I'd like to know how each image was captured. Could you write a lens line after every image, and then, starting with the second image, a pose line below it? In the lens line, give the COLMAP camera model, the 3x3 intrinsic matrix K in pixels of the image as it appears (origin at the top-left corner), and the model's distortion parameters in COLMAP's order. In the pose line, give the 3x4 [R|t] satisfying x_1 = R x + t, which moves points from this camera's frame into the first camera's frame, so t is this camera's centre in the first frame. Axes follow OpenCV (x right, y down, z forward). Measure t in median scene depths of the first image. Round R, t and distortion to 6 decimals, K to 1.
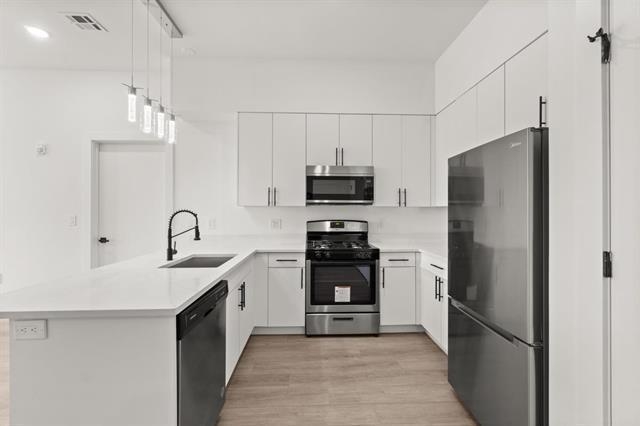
lens RADIAL K [[275.6, 0, 320.2], [0, 275.6, 210.1], [0, 0, 1]] dist [-0.003483, 0.000647]
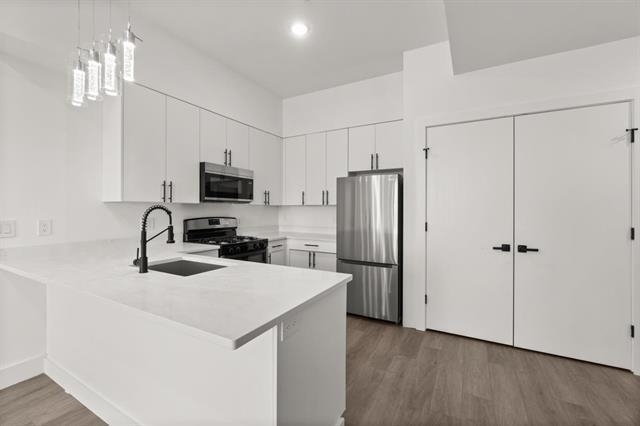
lens RADIAL K [[275.6, 0, 319.4], [0, 275.6, 209.1], [0, 0, 1]] dist [-0.003483, 0.000647]
pose [[0.525816, 0.000873, 0.850598, -0.731910], [-0.005854, 0.999980, 0.002592, 0.001212], [-0.850578, -0.006342, 0.525811, 0.145432]]
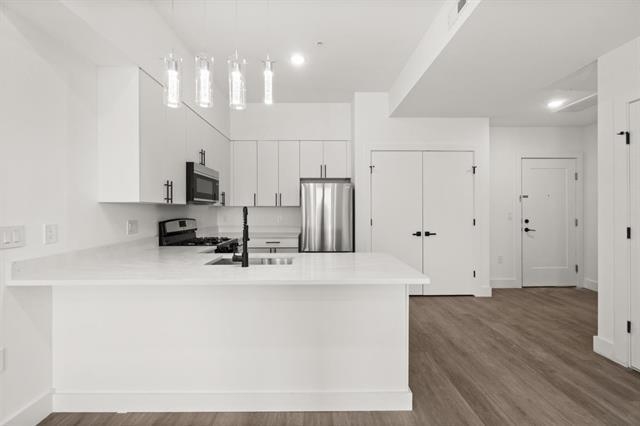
lens RADIAL K [[275.6, 0, 319.2], [0, 275.6, 210.0], [0, 0, 1]] dist [-0.003483, 0.000647]
pose [[0.027998, -0.001127, 0.999607, -1.091197], [-0.002988, 0.999995, 0.001211, 0.003327], [-0.999604, -0.003021, 0.027995, 0.581998]]
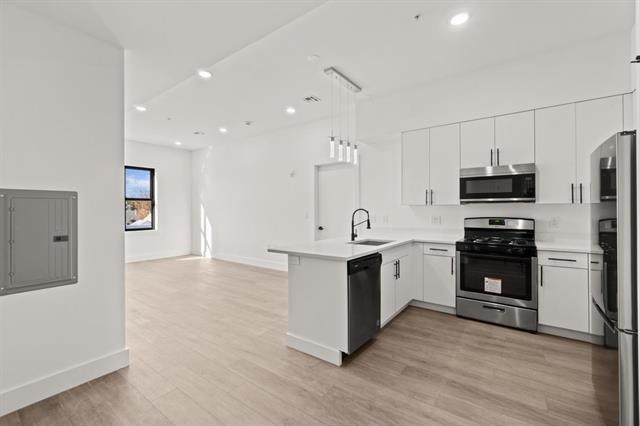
lens RADIAL K [[275.6, 0, 316.9], [0, 275.6, 209.1], [0, 0, 1]] dist [-0.003483, 0.000647]
pose [[0.772608, -0.004668, -0.634866, 0.235758], [0.007298, 0.999972, 0.001529, -0.002128], [0.634841, -0.005815, 0.772621, -0.277106]]
